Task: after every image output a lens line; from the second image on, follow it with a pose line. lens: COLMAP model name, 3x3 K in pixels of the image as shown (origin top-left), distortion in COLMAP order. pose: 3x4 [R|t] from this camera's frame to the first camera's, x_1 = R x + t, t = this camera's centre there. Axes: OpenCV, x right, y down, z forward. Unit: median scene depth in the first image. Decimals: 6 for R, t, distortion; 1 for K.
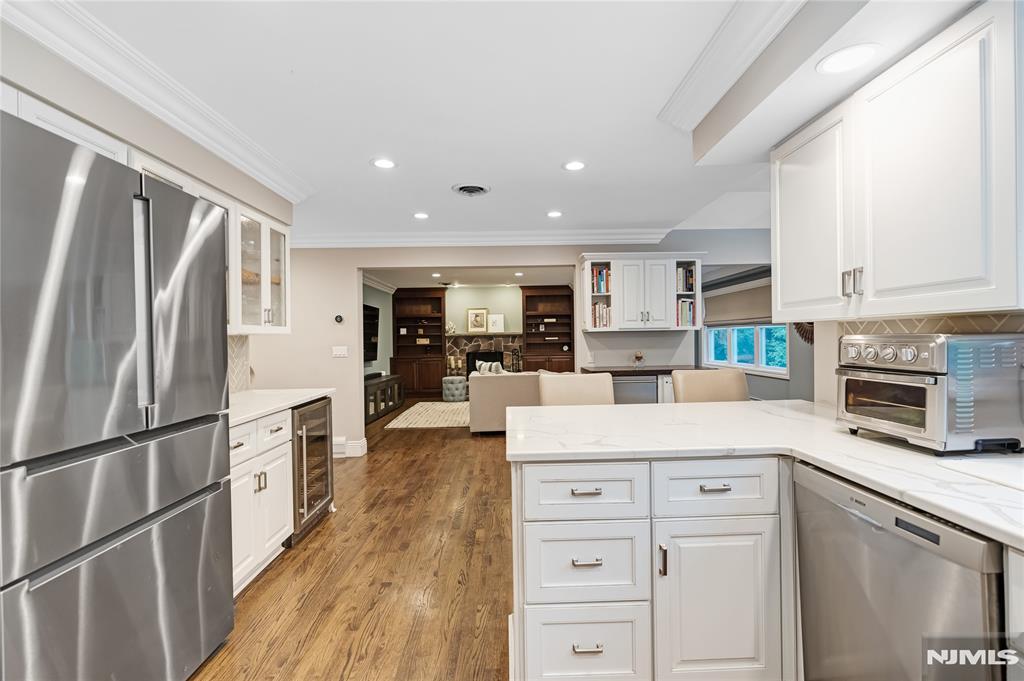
lens RADIAL K [[464.6, 0, 512.0], [0, 464.6, 340.5], [0, 0, 1]] dist [-0.005117, 0.000960]
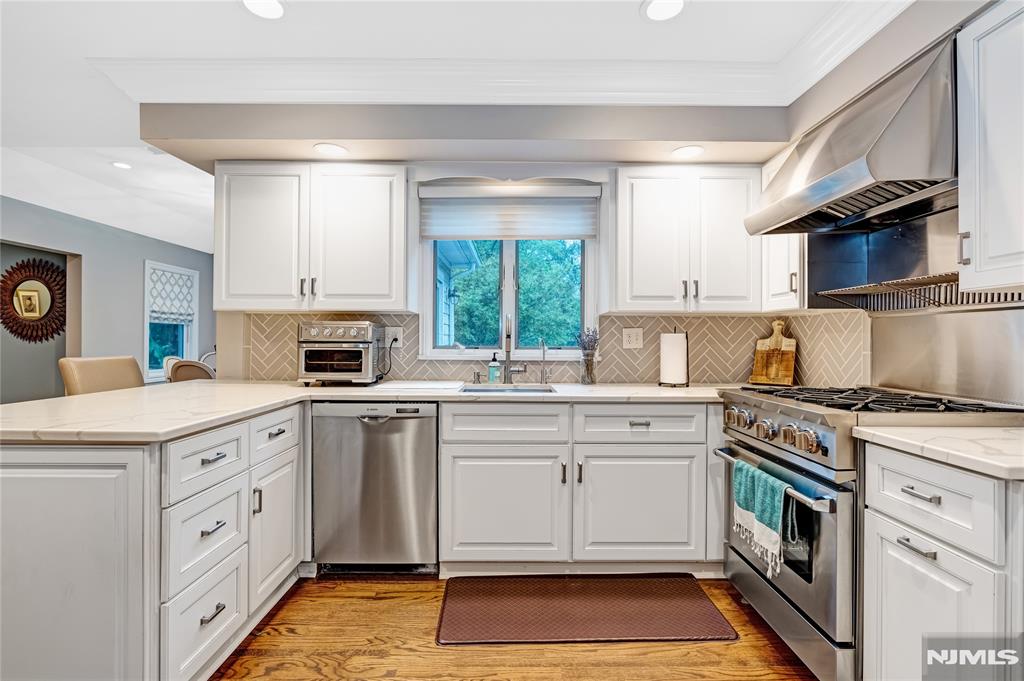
lens RADIAL K [[464.6, 0, 512.0], [0, 464.6, 340.5], [0, 0, 1]] dist [-0.005117, 0.000960]
pose [[0.021155, 0.018484, 0.999605, -0.831224], [0.000509, 0.999829, -0.018499, 0.086314], [-0.999776, 0.000901, 0.021142, 0.321045]]
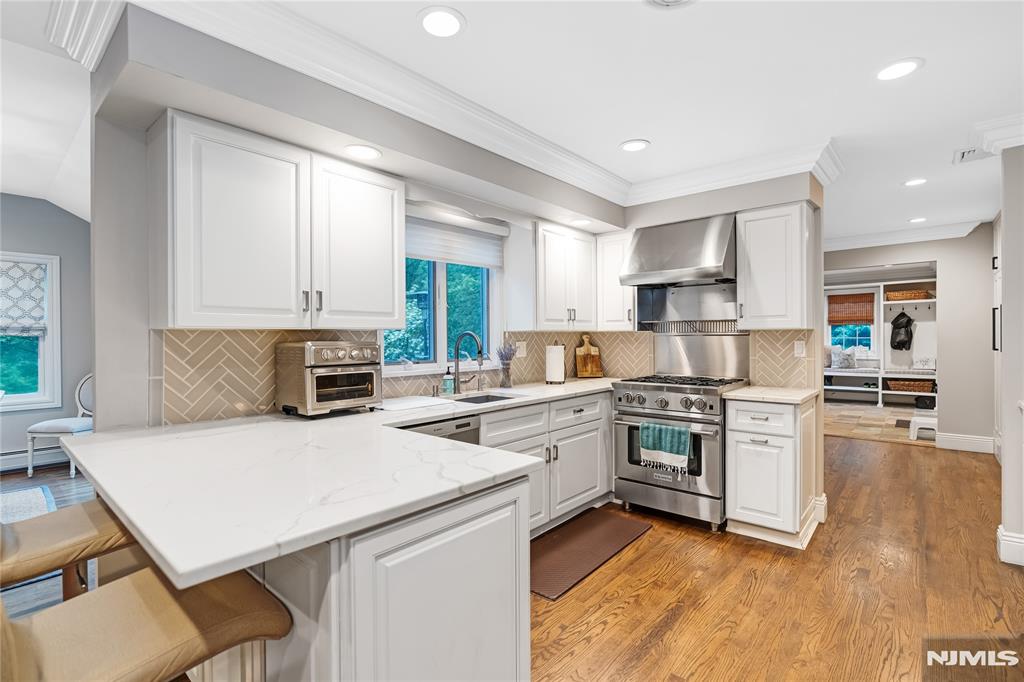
lens RADIAL K [[474.9, 0, 515.3], [0, 474.9, 340.0], [0, 0, 1]] dist [-0.007262, 0.000373]
pose [[-0.736436, 0.019499, 0.676227, -0.601535], [0.024775, 0.999691, -0.001846, -0.000572], [-0.676054, 0.015394, -0.736691, 1.709467]]
